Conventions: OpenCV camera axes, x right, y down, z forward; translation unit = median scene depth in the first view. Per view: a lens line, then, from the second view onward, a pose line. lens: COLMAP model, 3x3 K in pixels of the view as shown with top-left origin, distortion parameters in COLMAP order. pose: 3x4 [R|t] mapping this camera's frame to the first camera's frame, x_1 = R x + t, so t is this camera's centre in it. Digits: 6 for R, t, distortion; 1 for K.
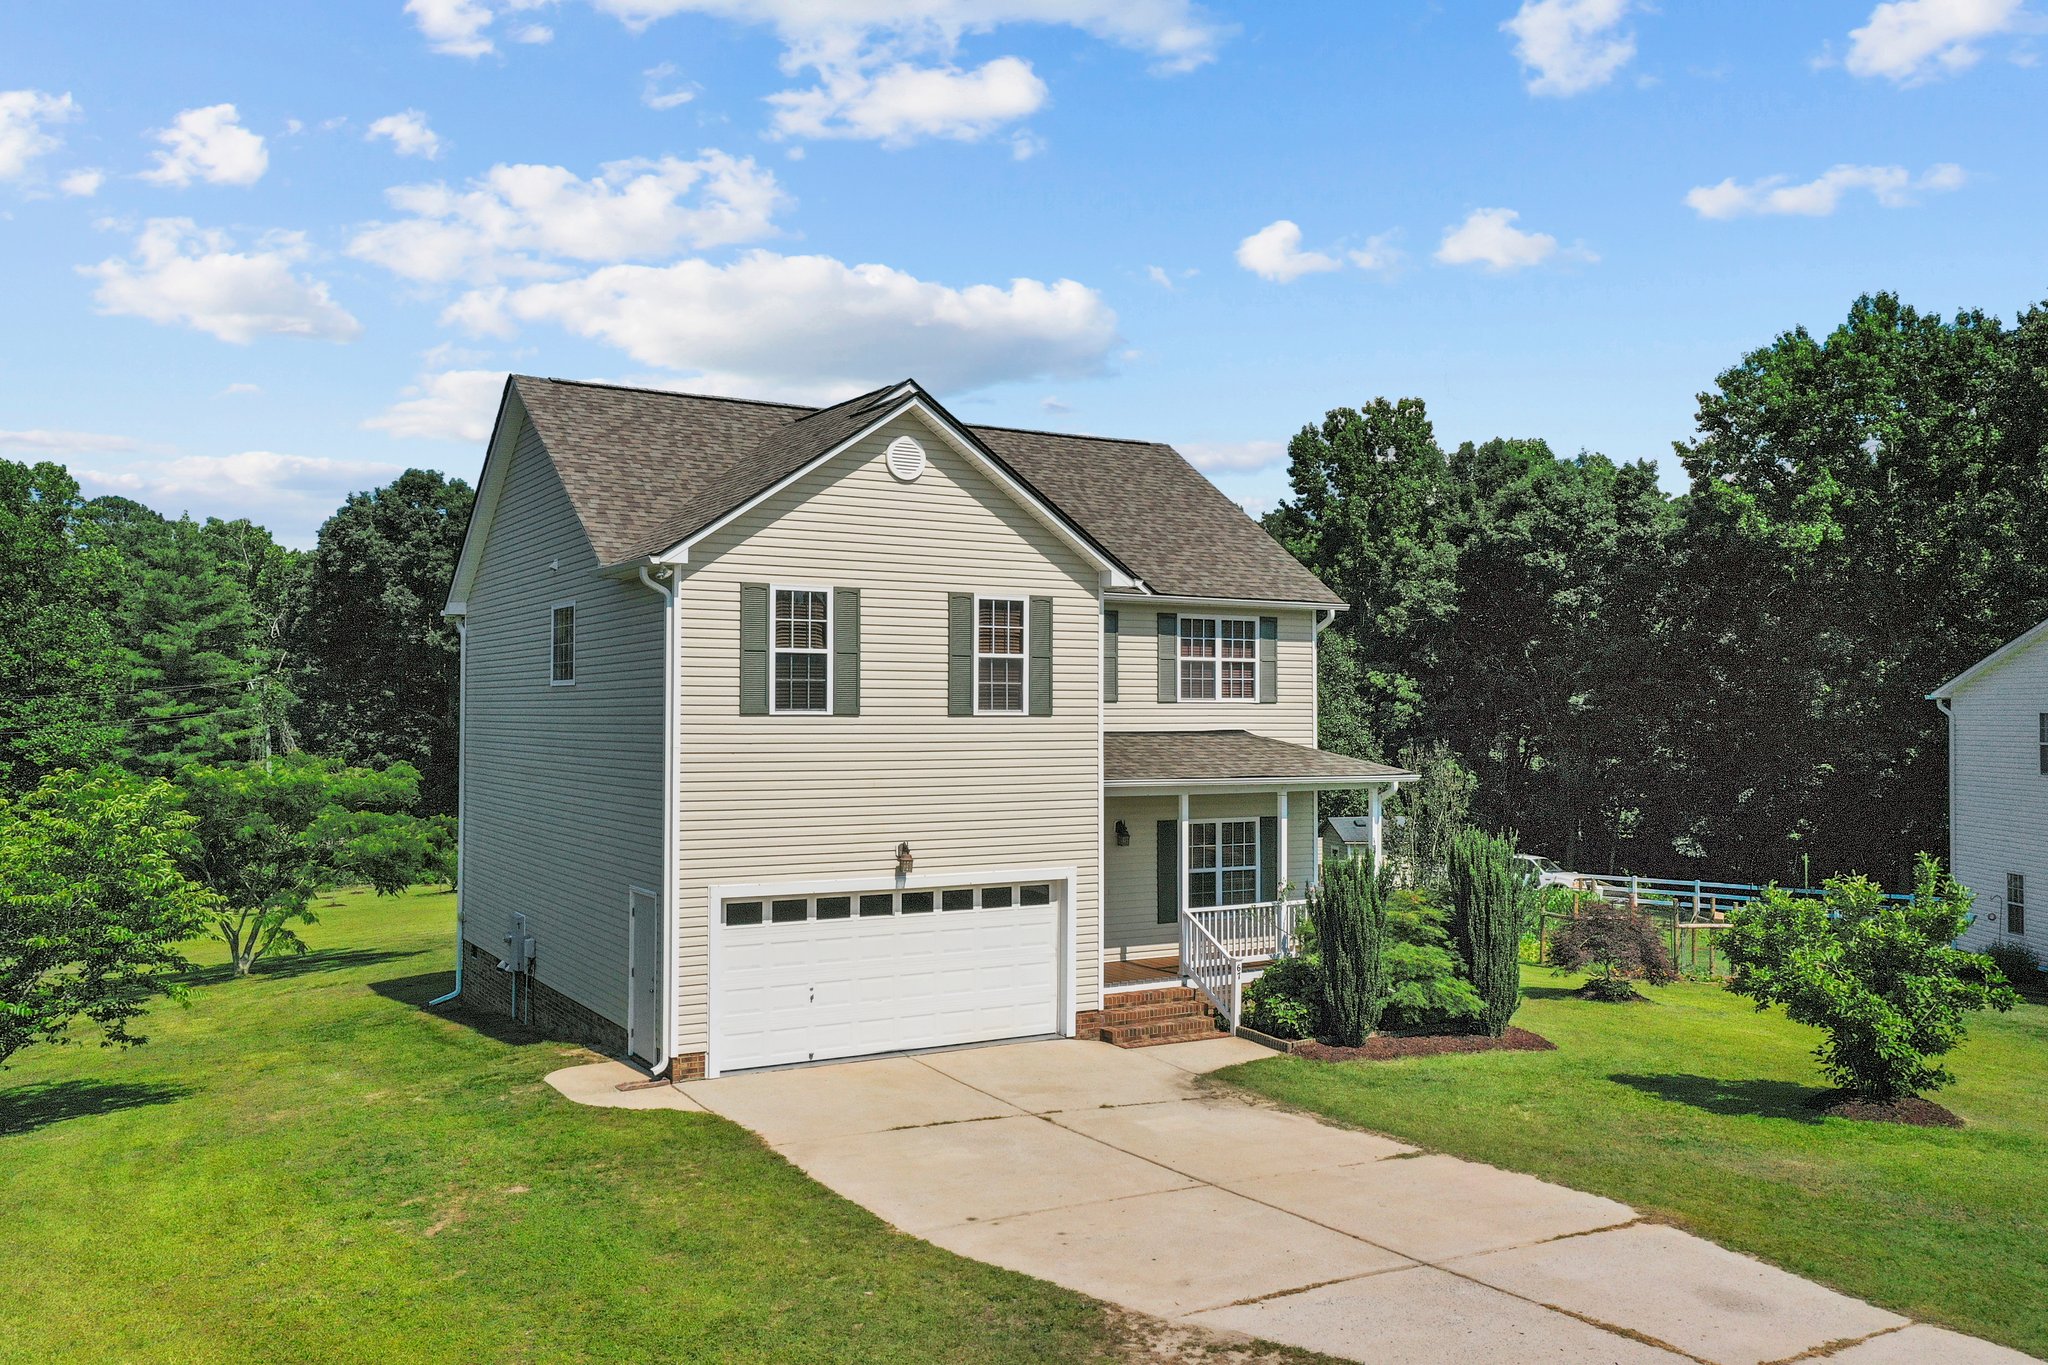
lens RADIAL K [[1626.5, 0, 1027.2], [0, 1626.5, 684.3], [0, 0, 1]] dist [0.018391, 0.011638]
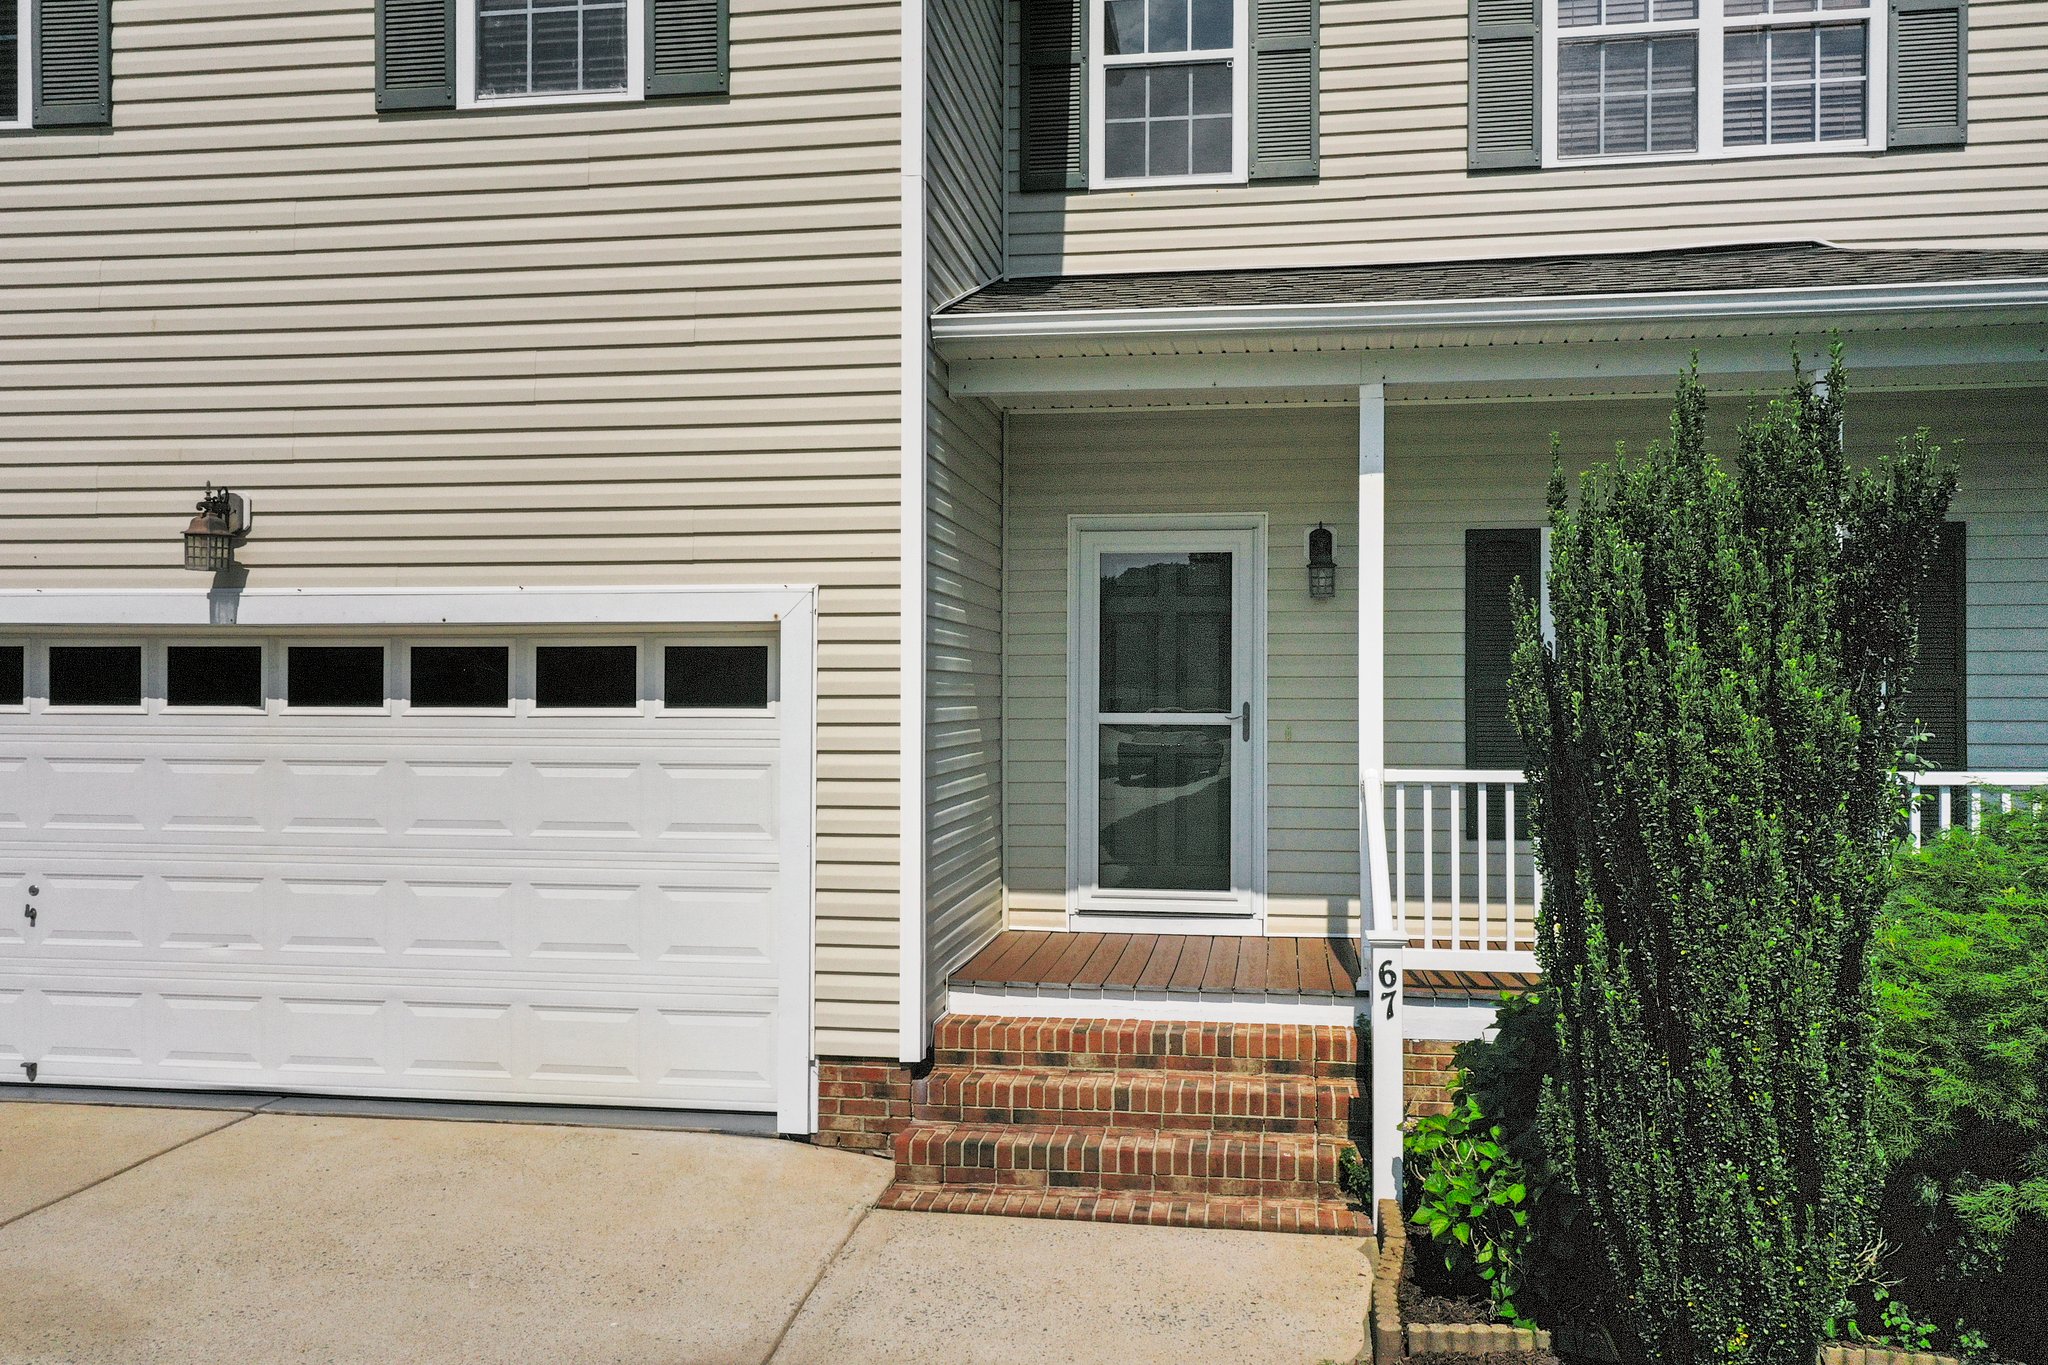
lens RADIAL K [[1632.7, 0, 1020.8], [0, 1632.7, 706.0], [0, 0, 1]] dist [0.007192, 0.010678]
pose [[0.771552, -0.003004, -0.636159, 0.259961], [0.012030, 0.999879, 0.009868, 0.135199], [0.636053, -0.015266, 0.771495, 0.802044]]
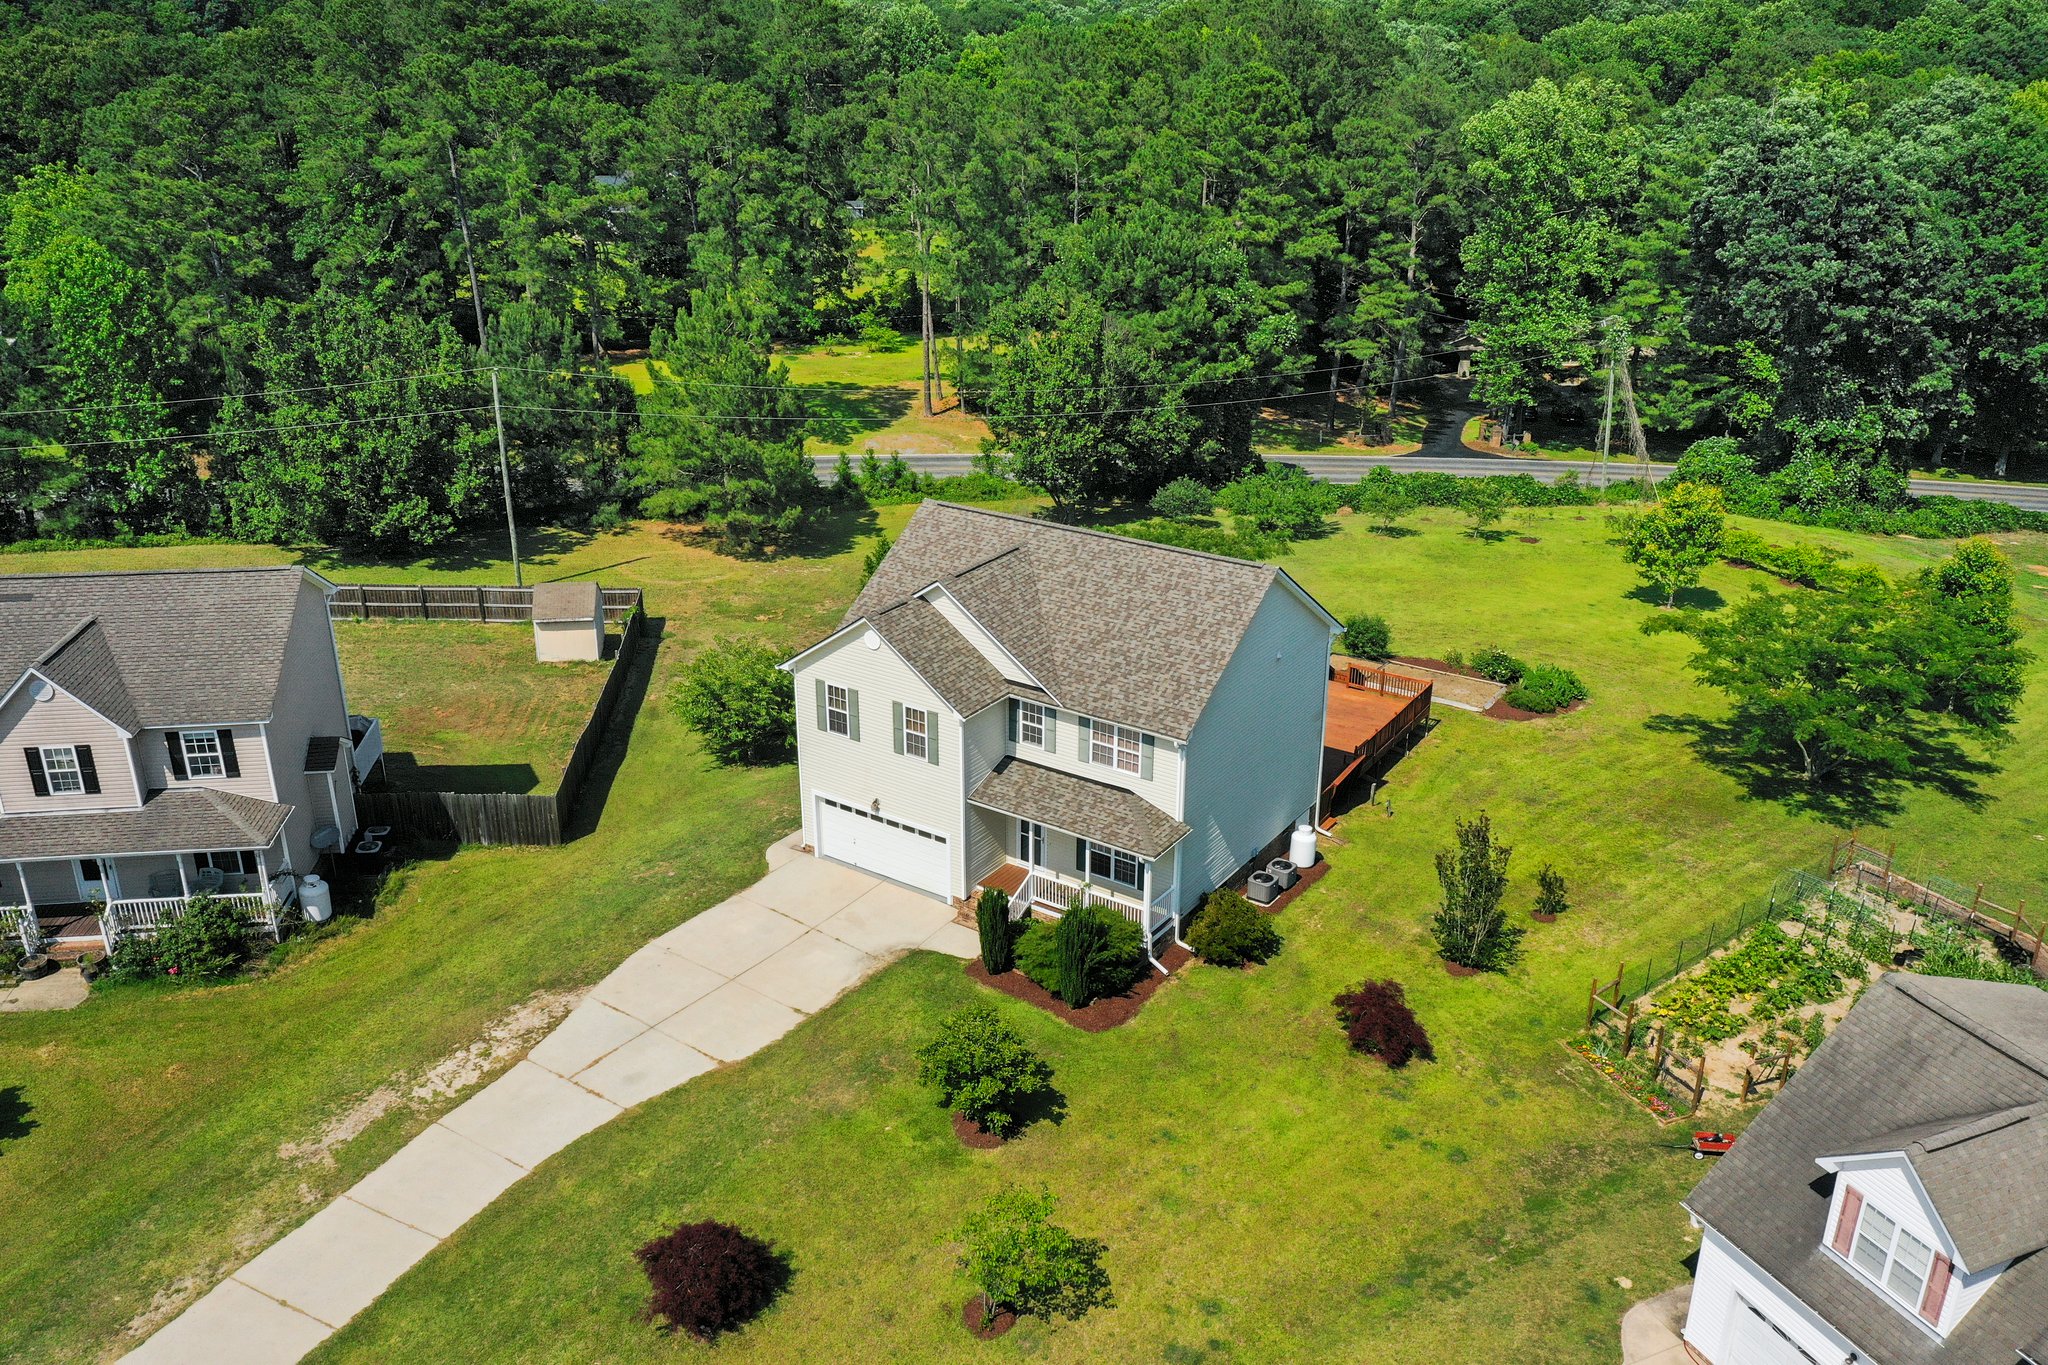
lens RADIAL K [[1626.5, 0, 1027.2], [0, 1626.5, 684.3], [0, 0, 1]] dist [0.018391, 0.011638]
pose [[0.420832, 0.343482, -0.839596, 1.782959], [0.017665, 0.922264, 0.386156, -0.881939], [0.906967, -0.177338, 0.382051, 0.334707]]
